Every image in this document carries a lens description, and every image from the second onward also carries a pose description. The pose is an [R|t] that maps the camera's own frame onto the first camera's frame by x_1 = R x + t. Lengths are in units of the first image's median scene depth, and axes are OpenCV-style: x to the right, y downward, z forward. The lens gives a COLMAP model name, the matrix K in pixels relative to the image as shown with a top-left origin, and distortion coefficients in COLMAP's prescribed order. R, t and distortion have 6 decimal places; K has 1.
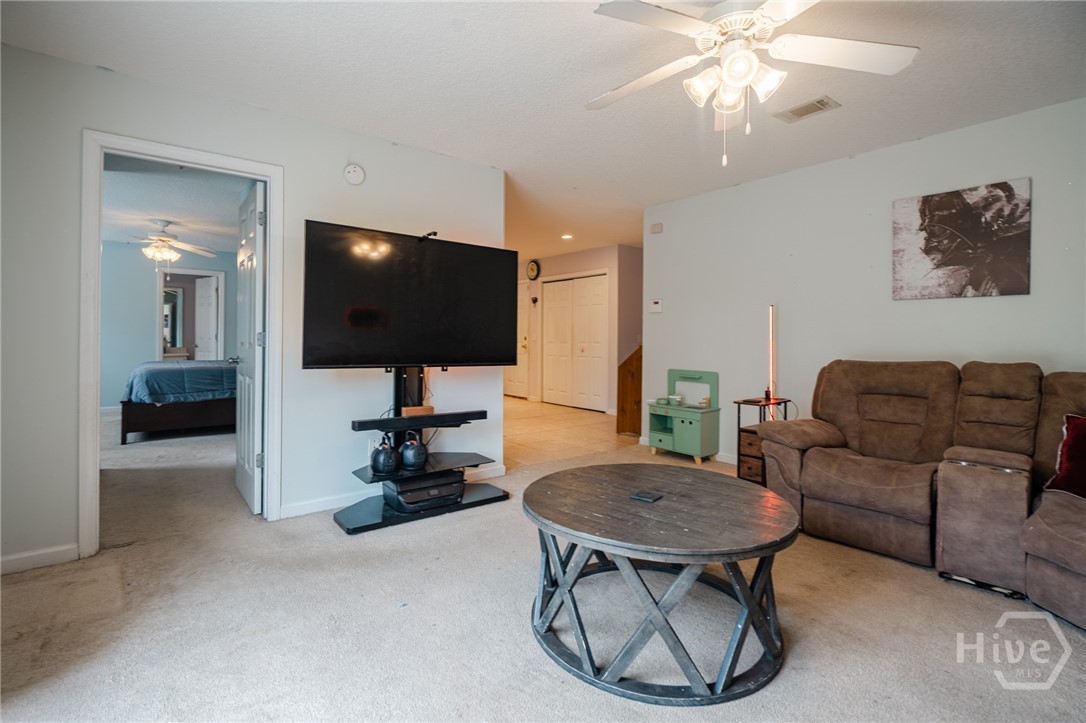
lens RADIAL K [[500.1, 0, 526.5], [0, 500.1, 335.7], [0, 0, 1]] dist [-0.006970, 0.003437]
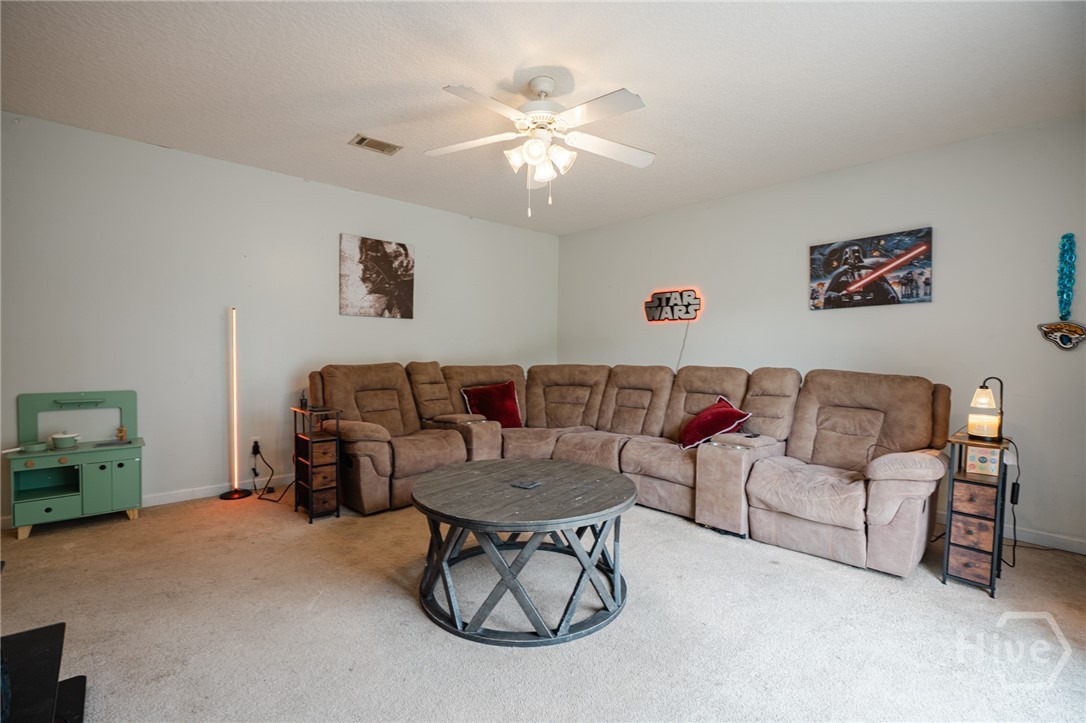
lens RADIAL K [[500.1, 0, 537.2], [0, 500.1, 359.3], [0, 0, 1]] dist [-0.006970, 0.003437]
pose [[-0.080643, -0.028620, 0.996332, -0.595451], [-0.015007, 0.999509, 0.027497, -0.002993], [-0.996630, -0.012735, -0.081032, 0.692279]]
